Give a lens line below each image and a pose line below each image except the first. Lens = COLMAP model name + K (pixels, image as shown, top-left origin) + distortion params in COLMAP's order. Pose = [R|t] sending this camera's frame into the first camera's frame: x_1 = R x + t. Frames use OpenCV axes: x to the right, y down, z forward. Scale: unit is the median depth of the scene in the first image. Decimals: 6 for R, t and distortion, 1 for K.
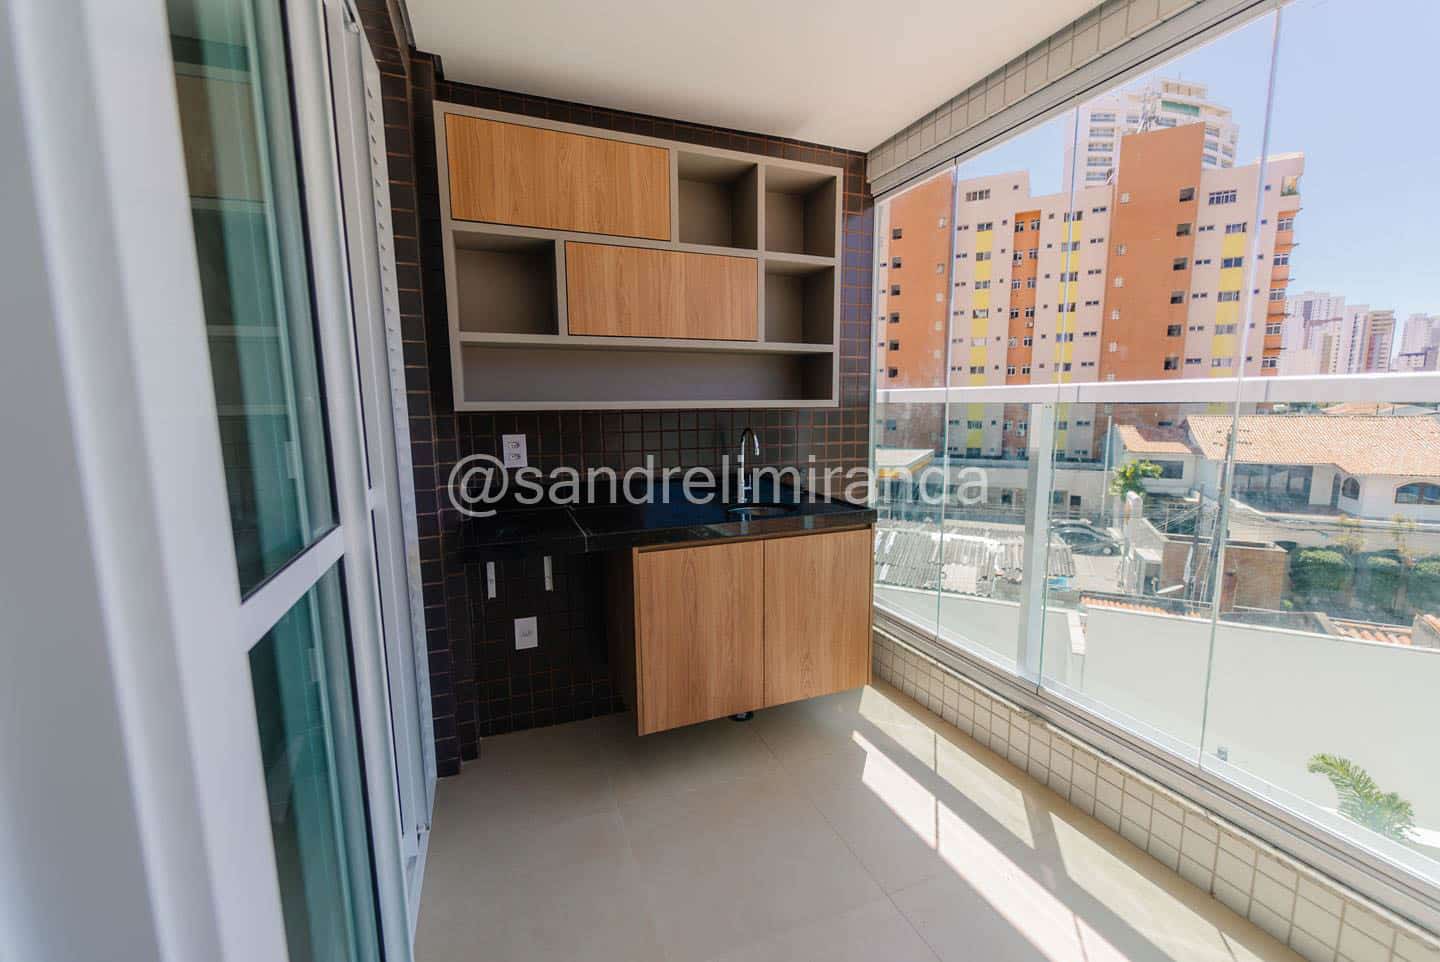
lens RADIAL K [[605.8, 0, 730.5], [0, 605.8, 468.8], [0, 0, 1]] dist [-0.019715, -0.000076]
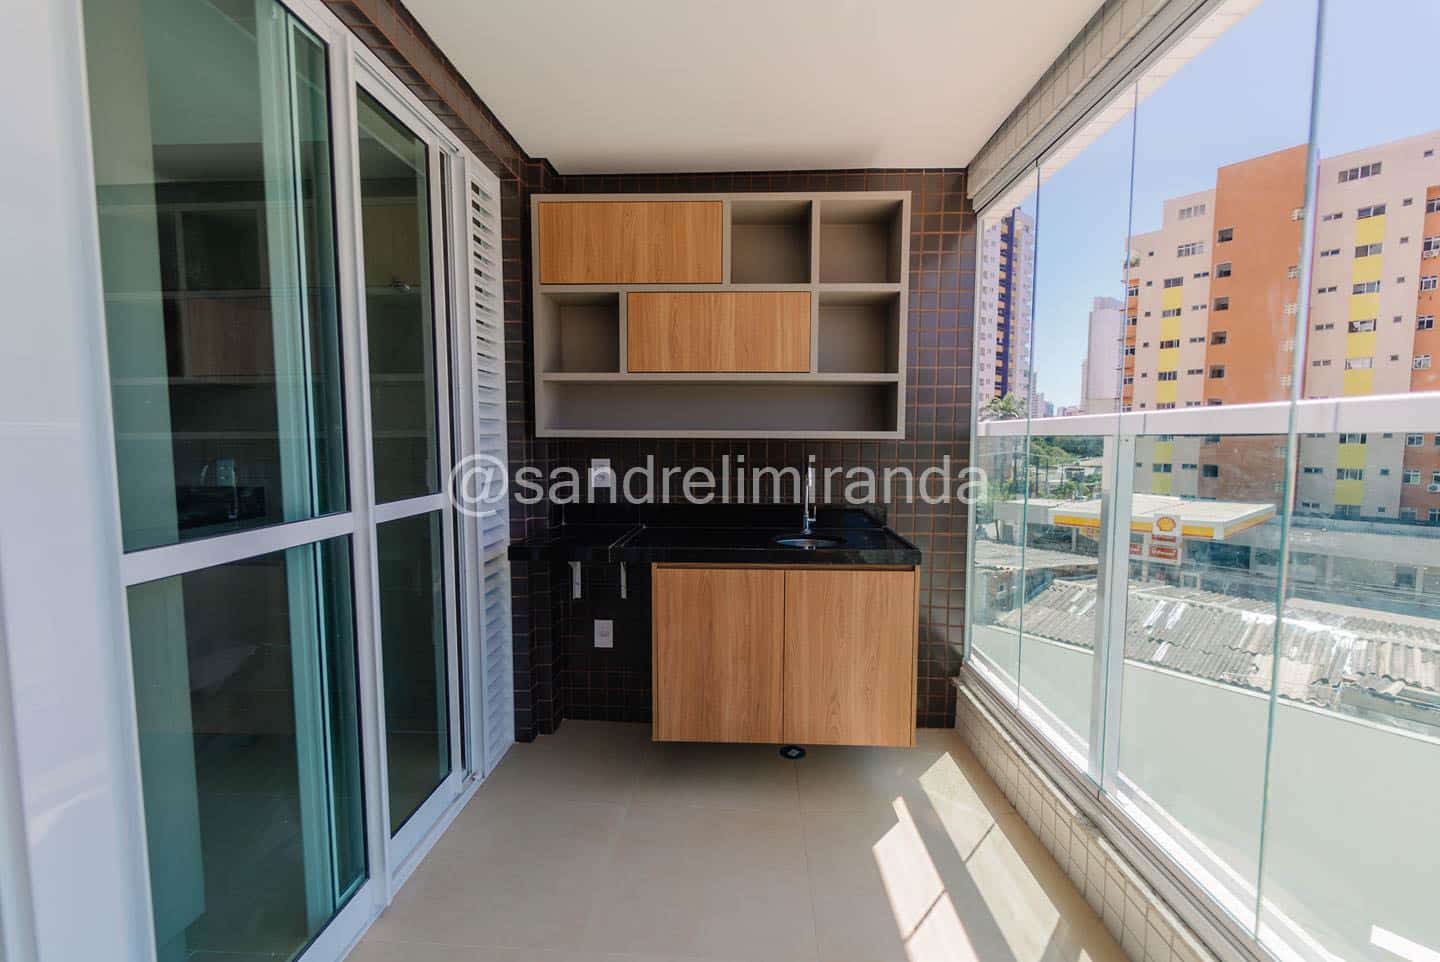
lens RADIAL K [[620.1, 0, 722.7], [0, 620.1, 462.7], [0, 0, 1]] dist [-0.026113, 0.005302]
pose [[0.904635, 0.028616, -0.425225, 0.349213], [-0.058380, 0.996658, -0.057128, 0.005737], [0.422169, 0.076505, 0.903283, 0.022094]]
